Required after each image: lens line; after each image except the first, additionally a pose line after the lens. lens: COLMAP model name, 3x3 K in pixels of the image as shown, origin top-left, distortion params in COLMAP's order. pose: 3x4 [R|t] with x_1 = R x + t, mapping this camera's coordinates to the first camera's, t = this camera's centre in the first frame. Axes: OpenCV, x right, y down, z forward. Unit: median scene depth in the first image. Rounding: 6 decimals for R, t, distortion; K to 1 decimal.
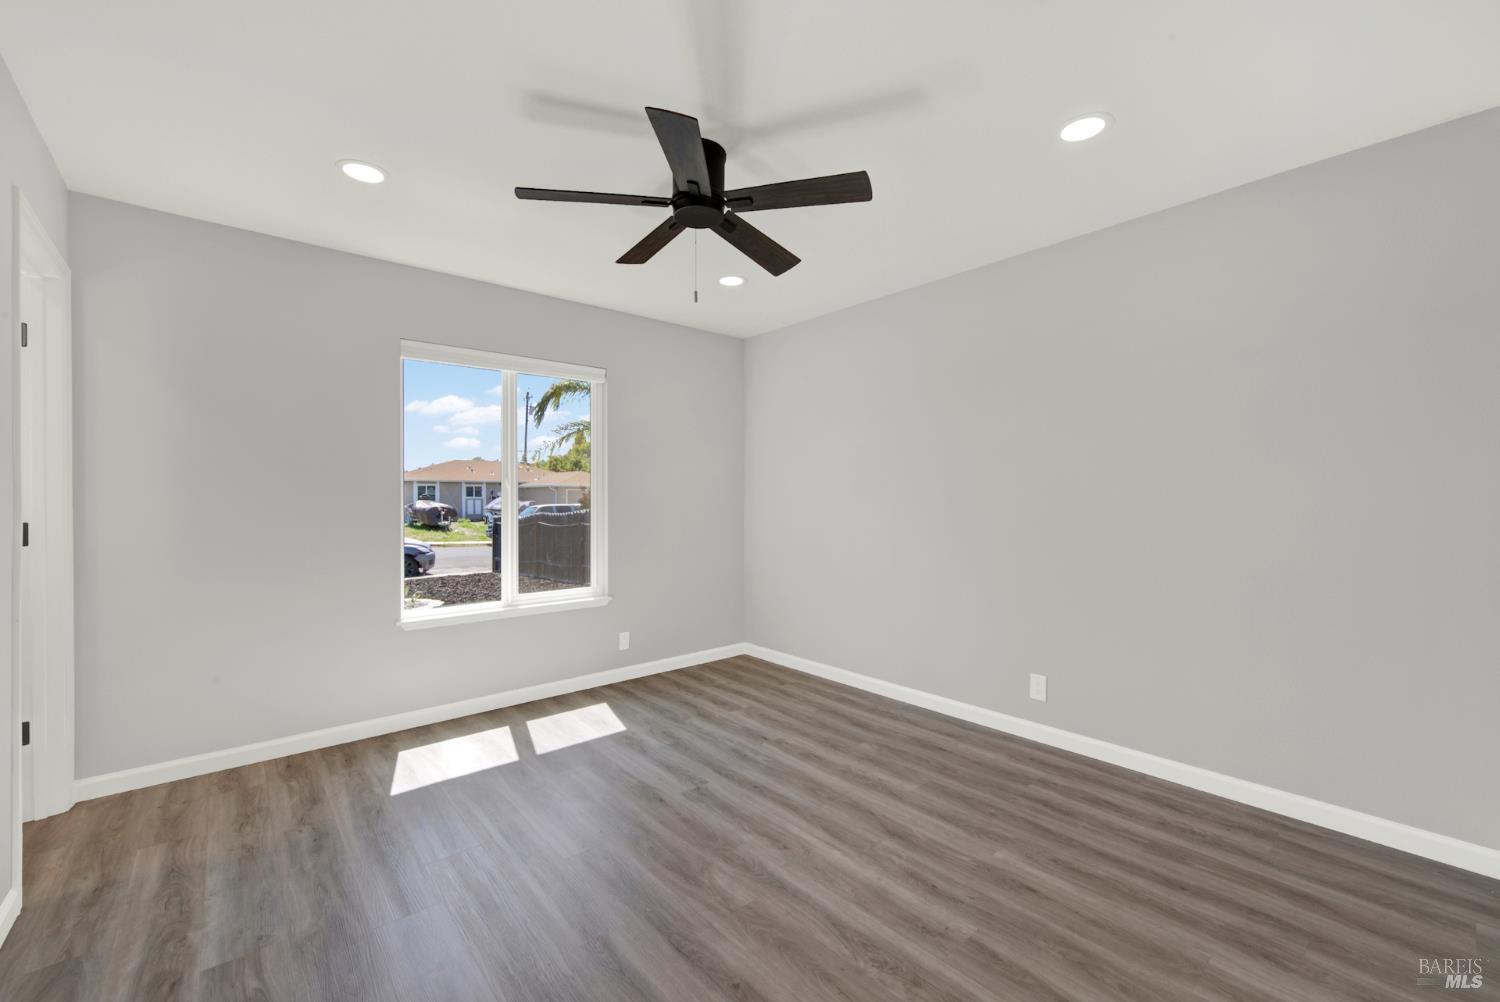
lens RADIAL K [[611.5, 0, 757.7], [0, 611.5, 502.8], [0, 0, 1]] dist [0.002614, -0.001468]
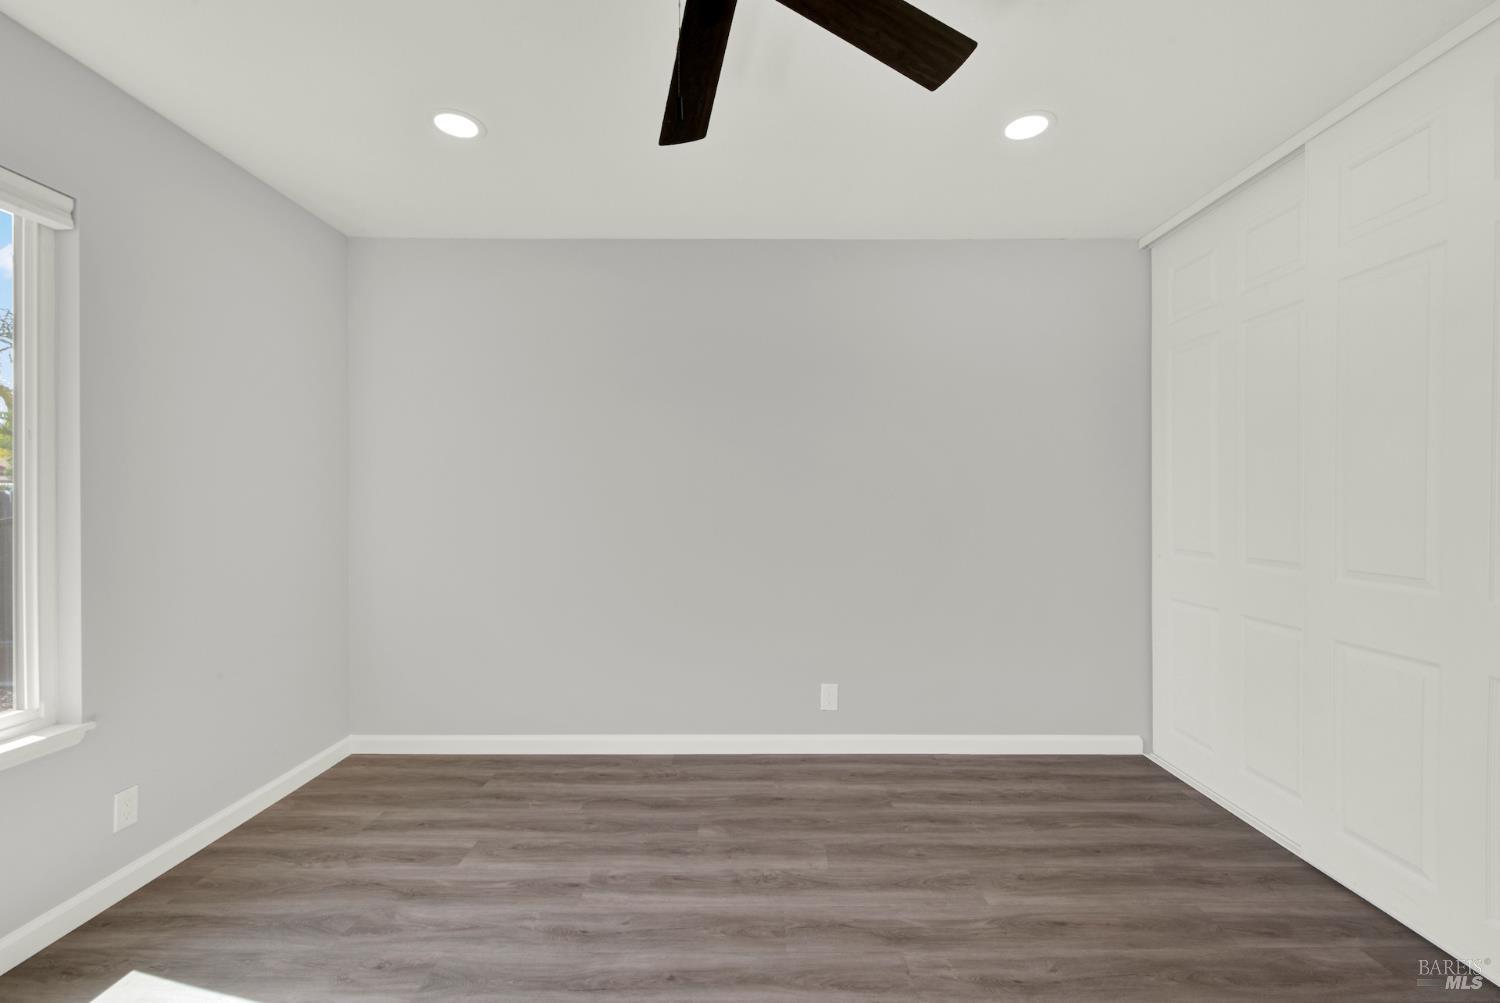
lens RADIAL K [[611.5, 0, 757.2], [0, 611.5, 496.1], [0, 0, 1]] dist [0.002614, -0.001468]
pose [[0.656531, 0.011237, 0.754215, -0.346295], [0.004090, 0.999821, -0.018457, 0.006422], [-0.754288, 0.015202, 0.656368, 0.465837]]
